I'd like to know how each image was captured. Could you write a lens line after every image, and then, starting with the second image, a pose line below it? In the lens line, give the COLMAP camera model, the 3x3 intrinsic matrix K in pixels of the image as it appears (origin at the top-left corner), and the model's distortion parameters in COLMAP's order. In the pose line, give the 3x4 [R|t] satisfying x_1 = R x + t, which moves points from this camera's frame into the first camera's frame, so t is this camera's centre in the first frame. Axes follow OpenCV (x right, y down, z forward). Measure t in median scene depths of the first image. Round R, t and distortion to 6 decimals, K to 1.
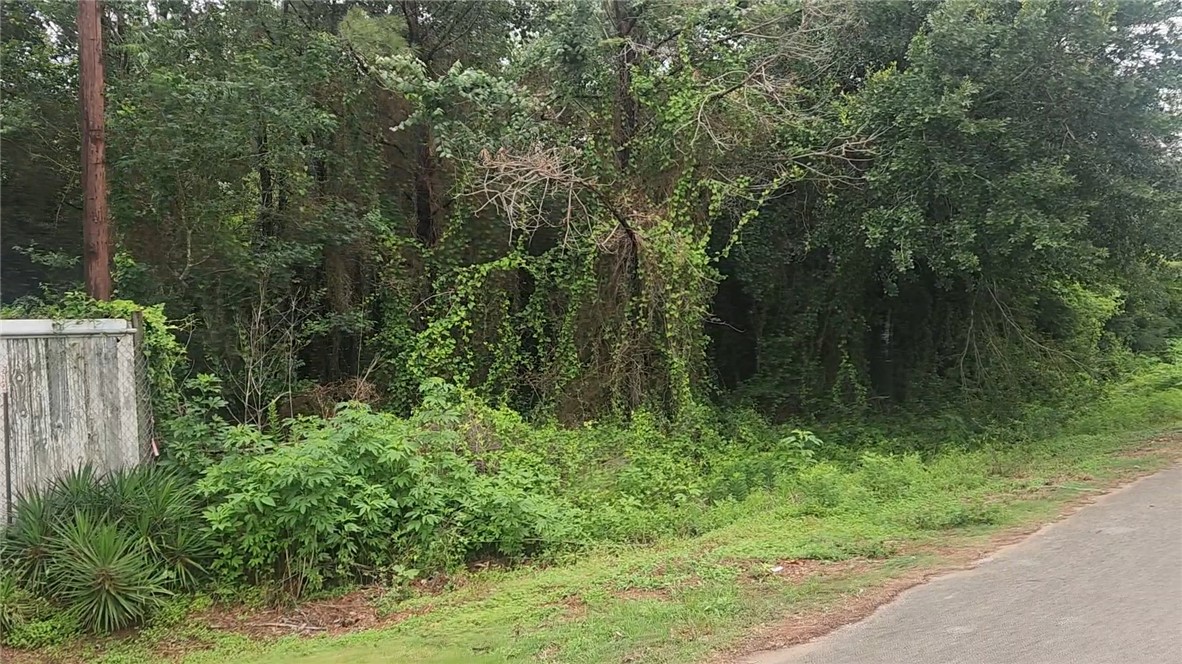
lens RADIAL K [[1003.4, 0, 591.0], [0, 1003.4, 332.0], [0, 0, 1]] dist [0.030411, 0.004241]
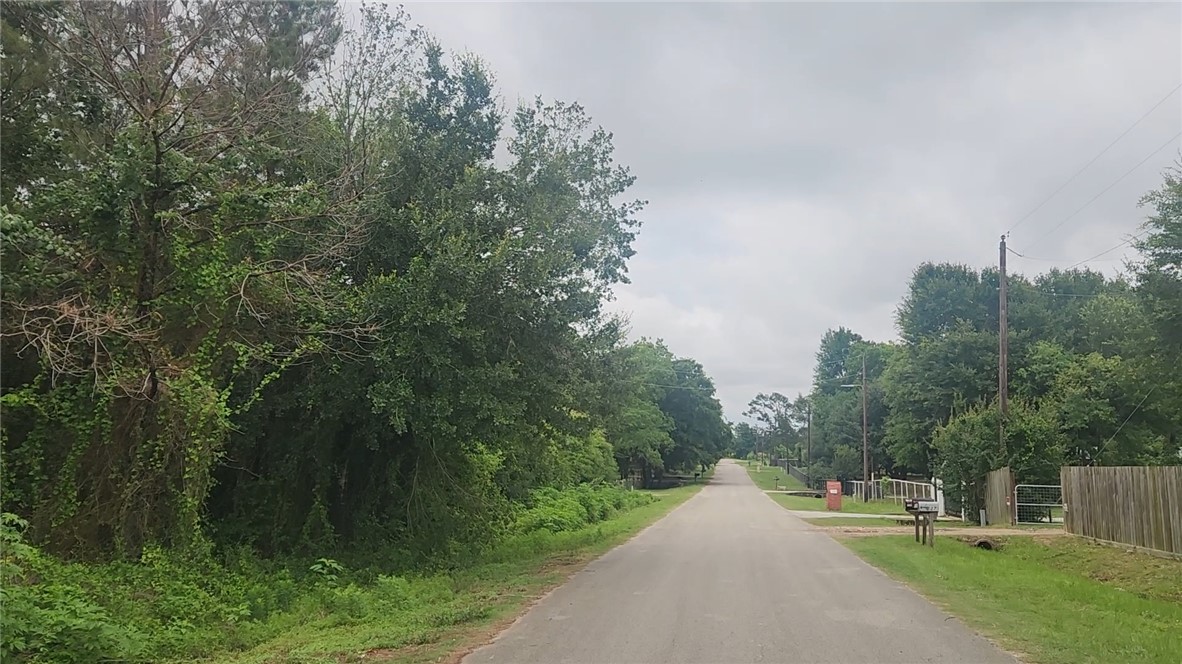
lens RADIAL K [[1007.3, 0, 600.5], [0, 1007.3, 334.4], [0, 0, 1]] dist [0.035609, -0.007178]
pose [[0.813593, 0.114648, 0.570019, -0.204814], [-0.035766, 0.988379, -0.147743, -0.003530], [-0.580334, 0.099816, 0.808239, -0.186509]]
